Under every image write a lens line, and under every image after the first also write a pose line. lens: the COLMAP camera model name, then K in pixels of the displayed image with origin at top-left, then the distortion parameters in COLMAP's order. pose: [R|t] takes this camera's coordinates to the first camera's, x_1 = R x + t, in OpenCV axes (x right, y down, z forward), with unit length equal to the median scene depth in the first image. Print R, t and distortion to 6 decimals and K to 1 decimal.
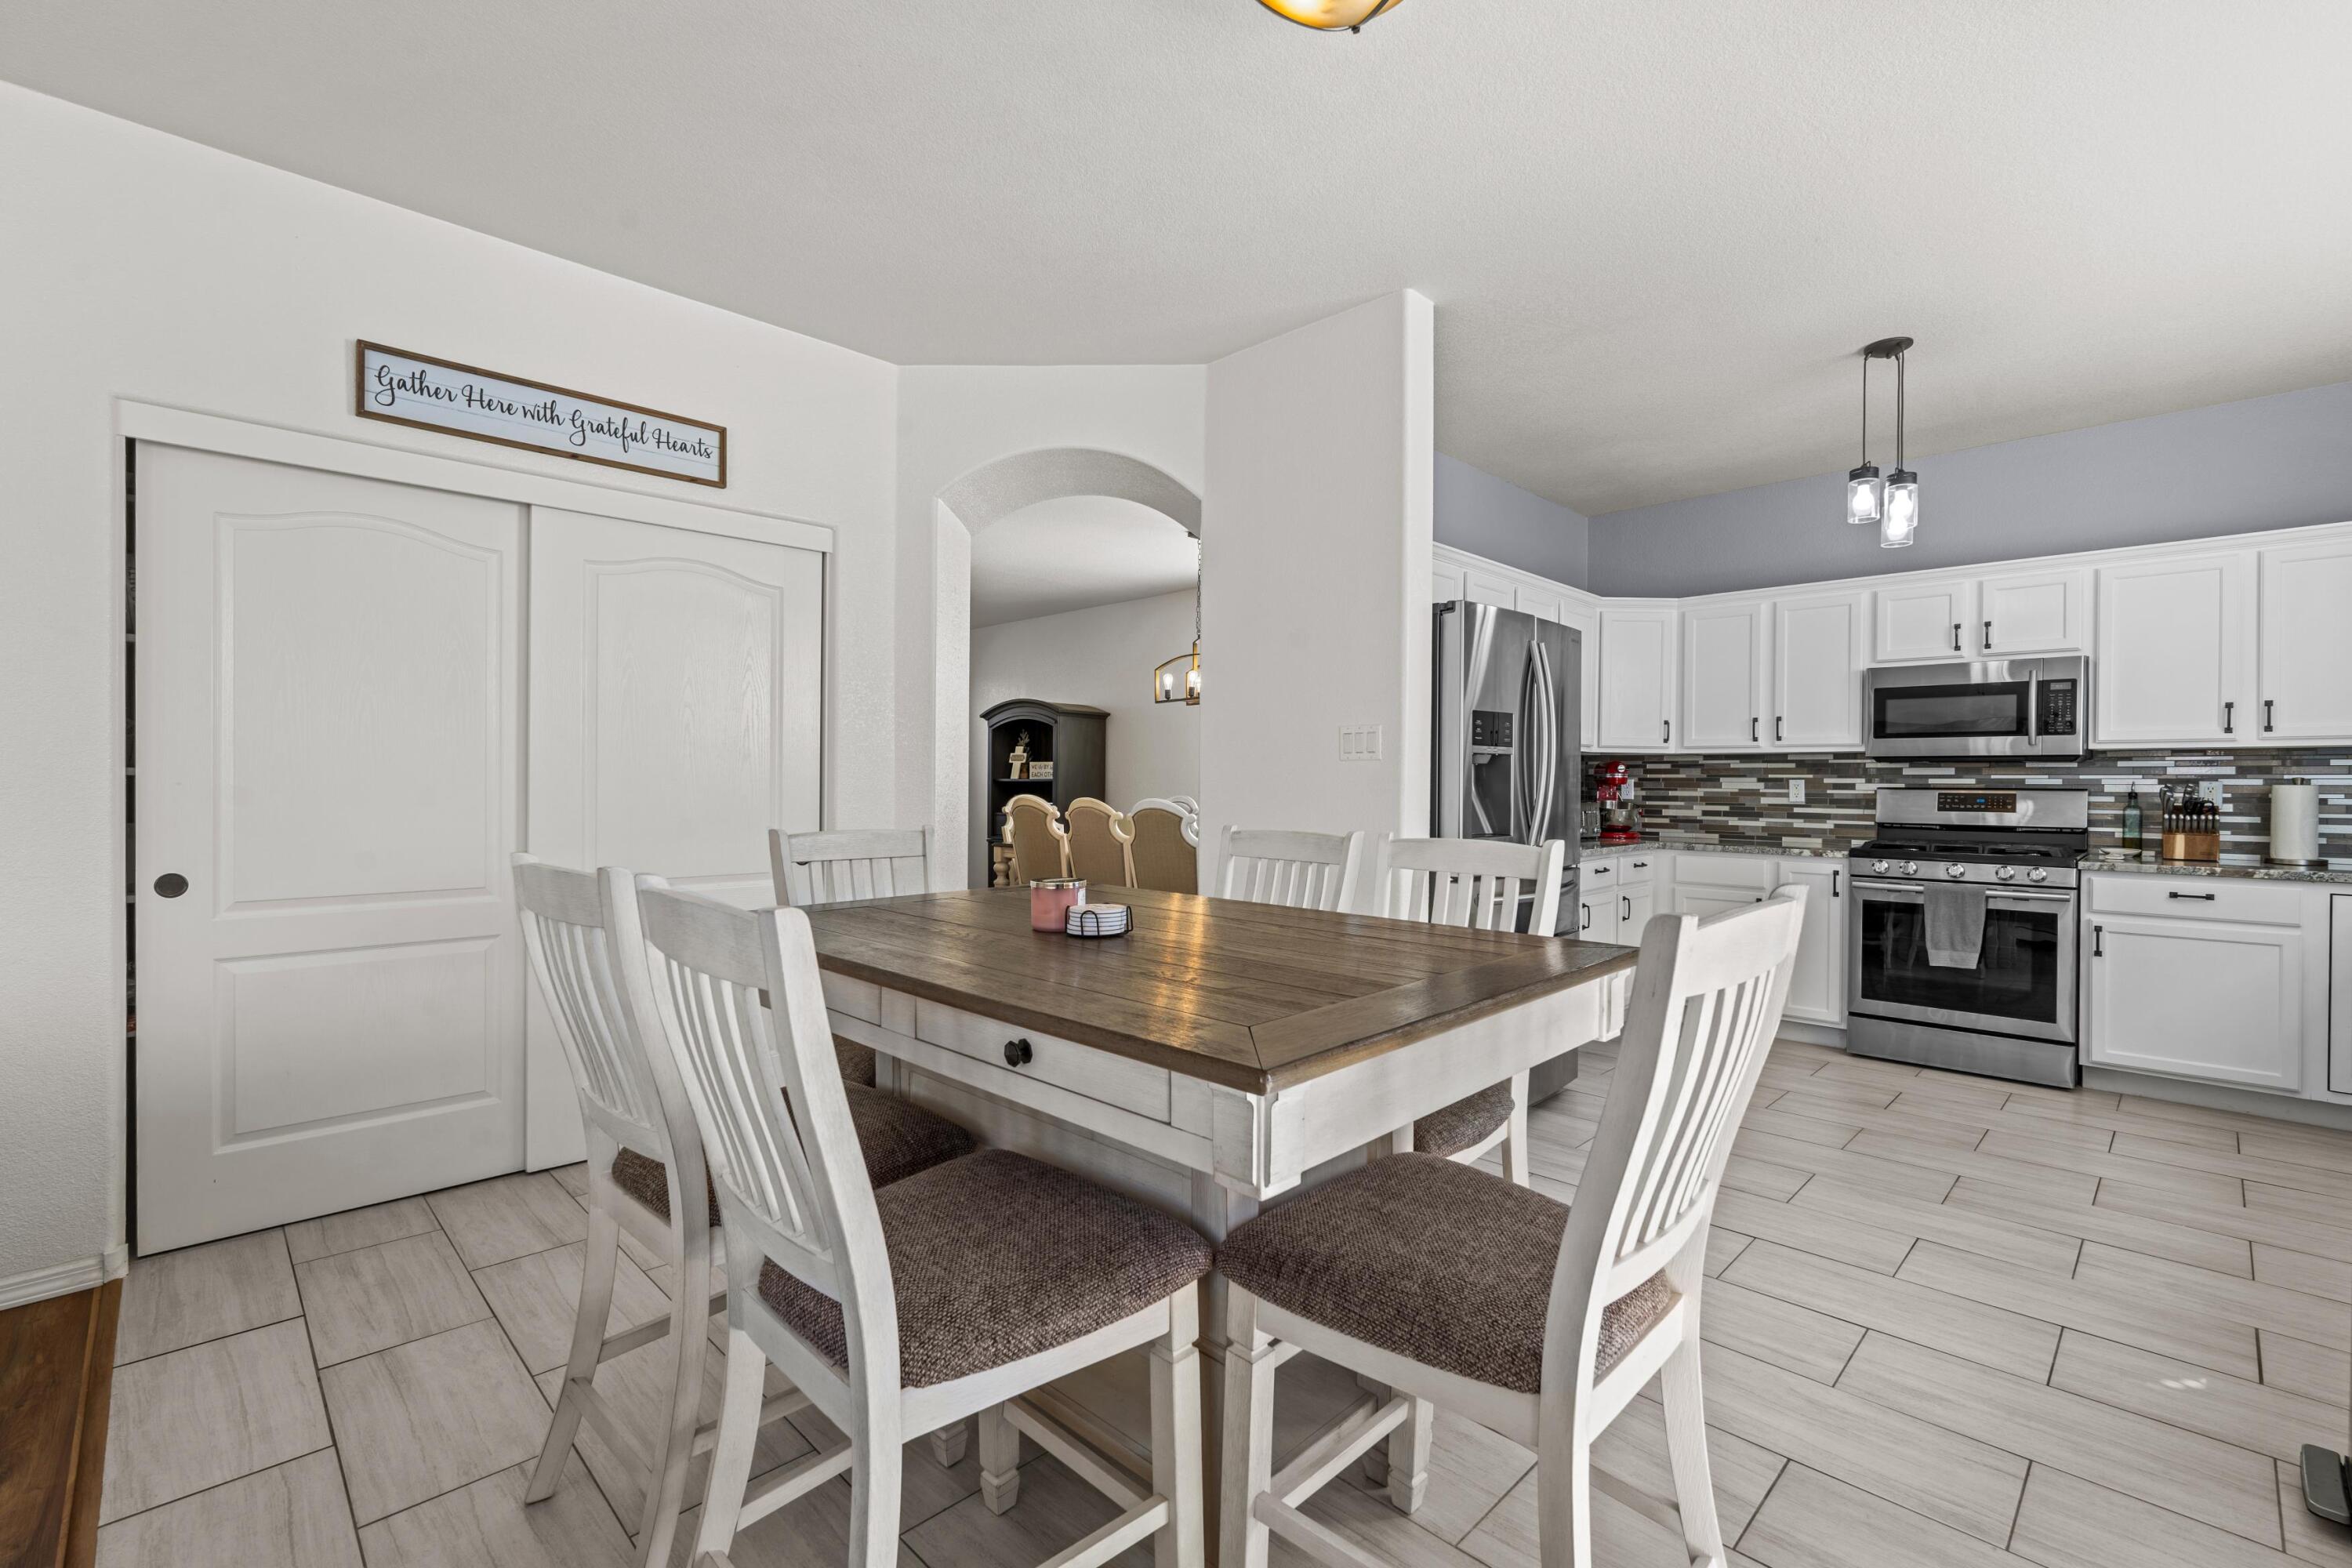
lens RADIAL K [[1029.5, 0, 1172.0], [0, 1029.5, 789.8], [0, 0, 1]] dist [0.001667, -0.000008]
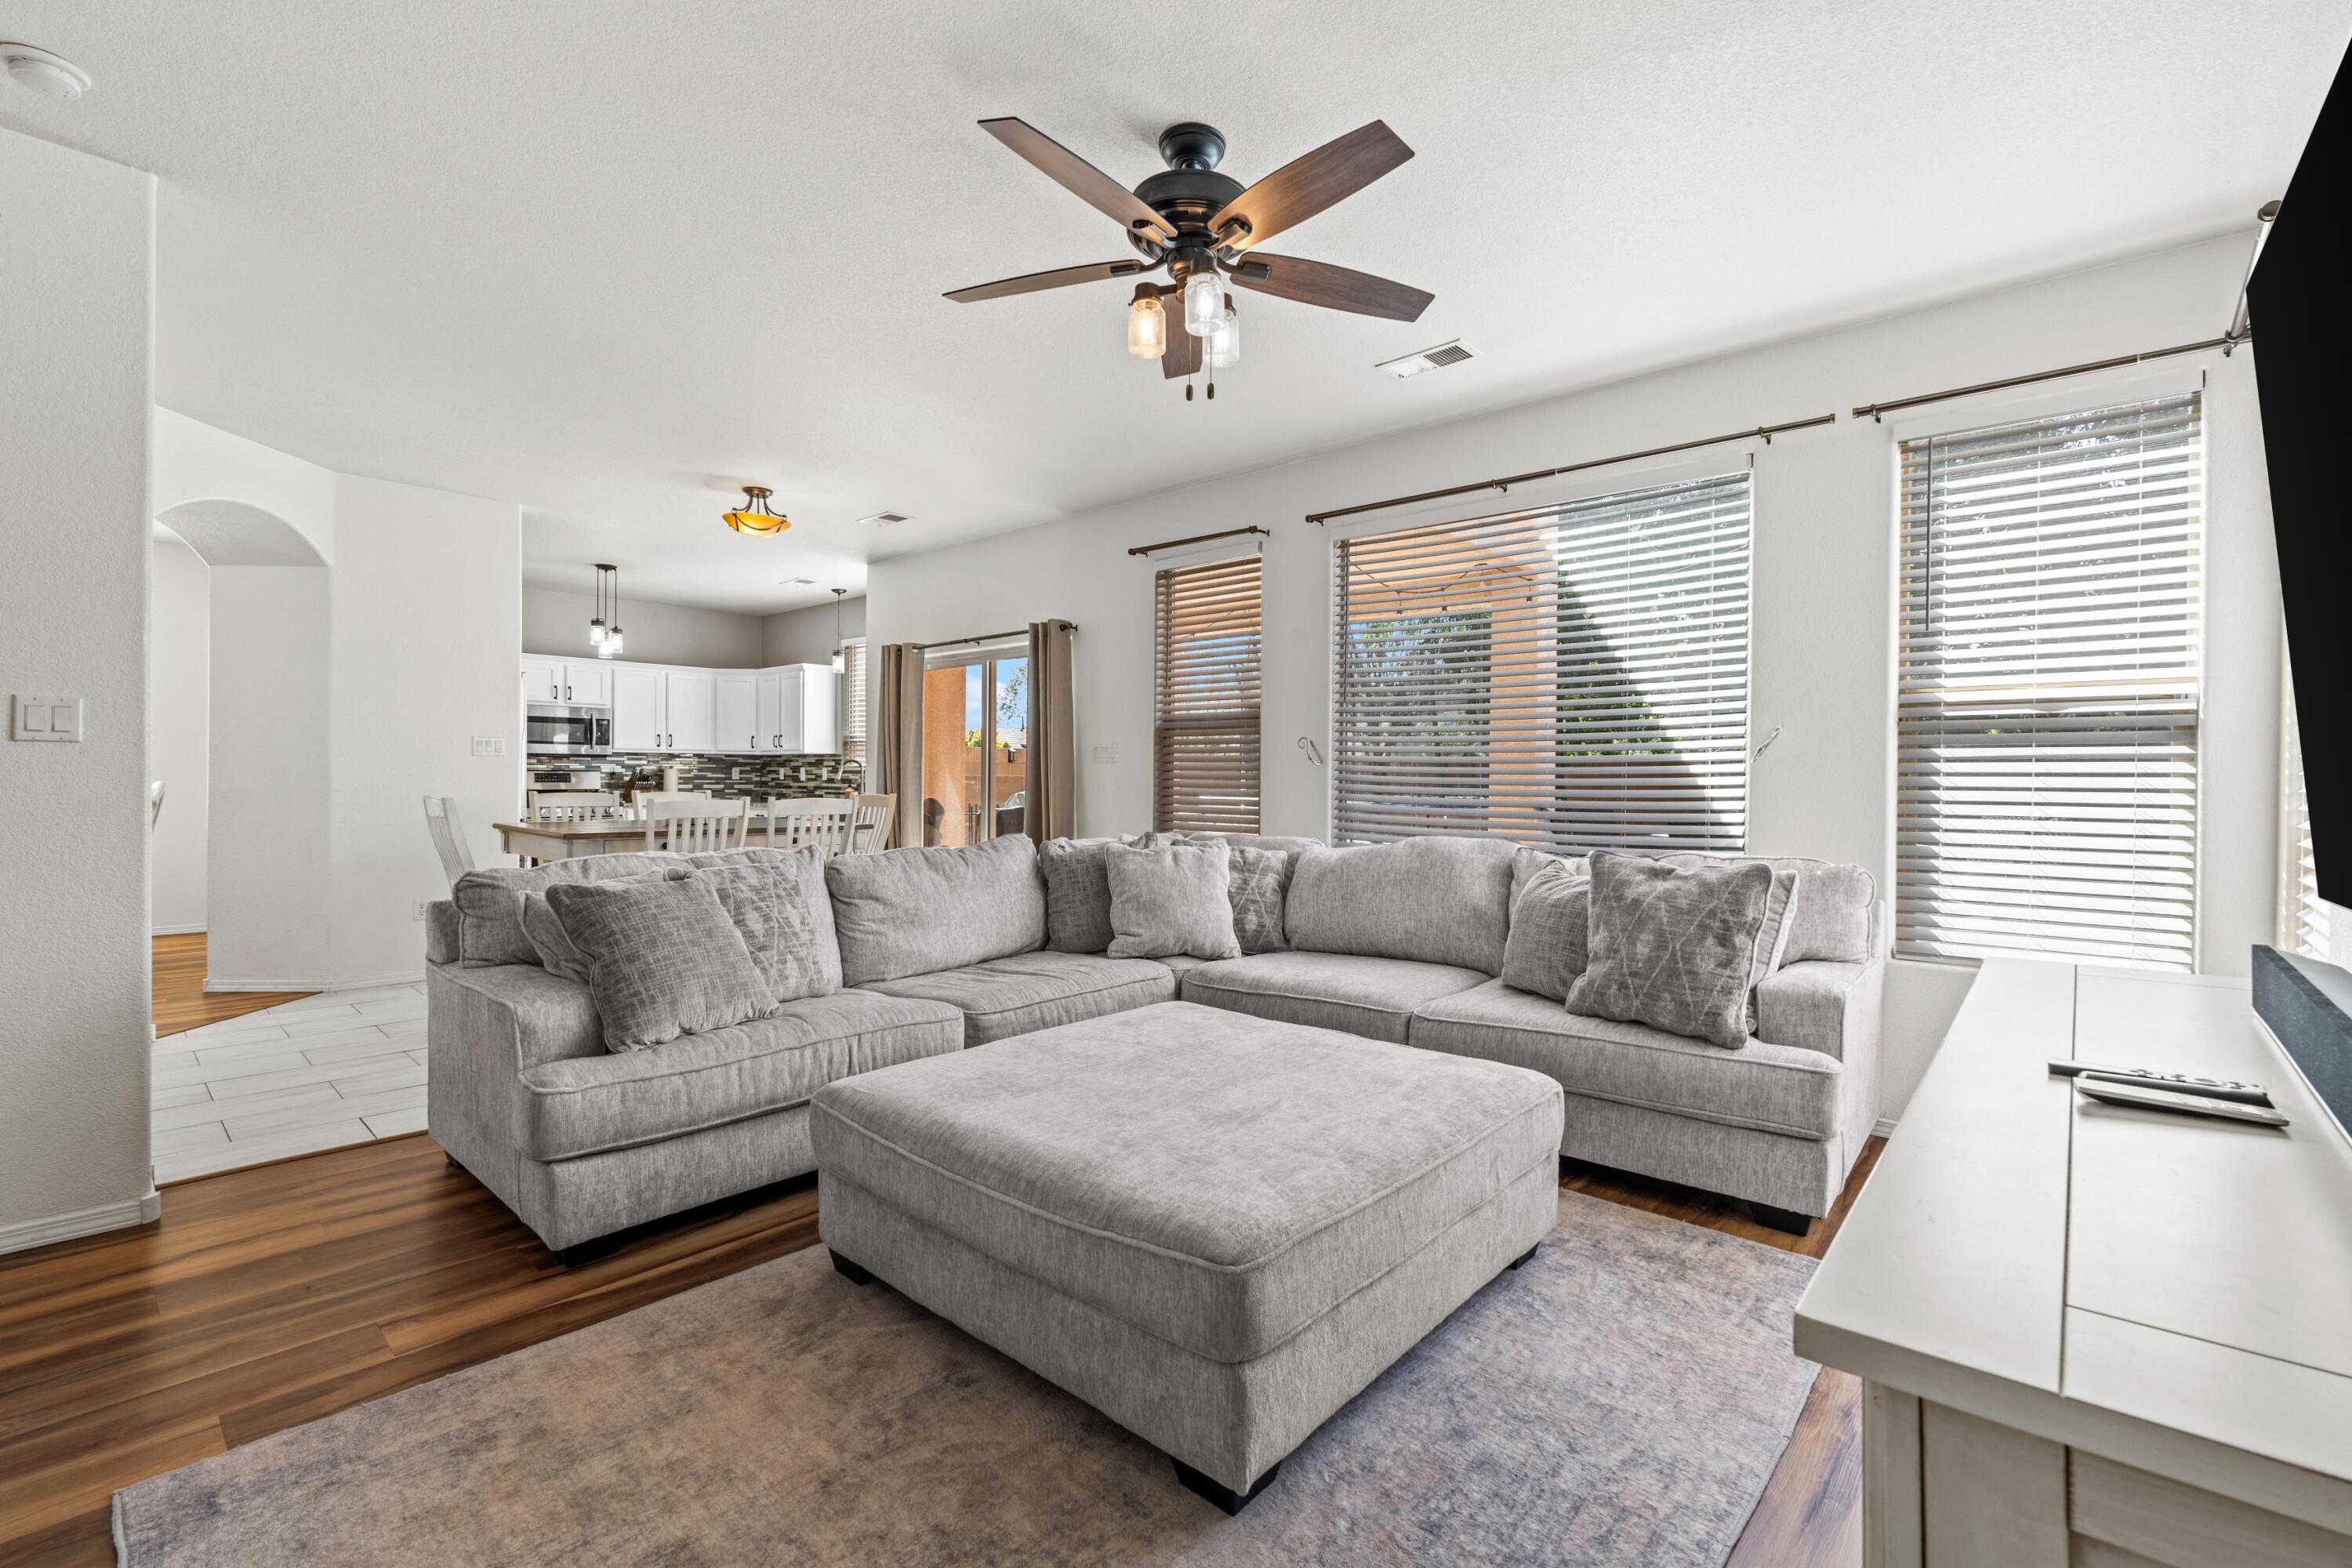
lens RADIAL K [[1029.5, 0, 1171.9], [0, 1029.5, 782.3], [0, 0, 1]] dist [0.001667, -0.000008]
pose [[-0.070596, -0.007461, 0.997477, -1.385736], [-0.007262, 0.999949, 0.006965, 0.000935], [-0.997479, -0.006752, -0.070646, -0.036217]]
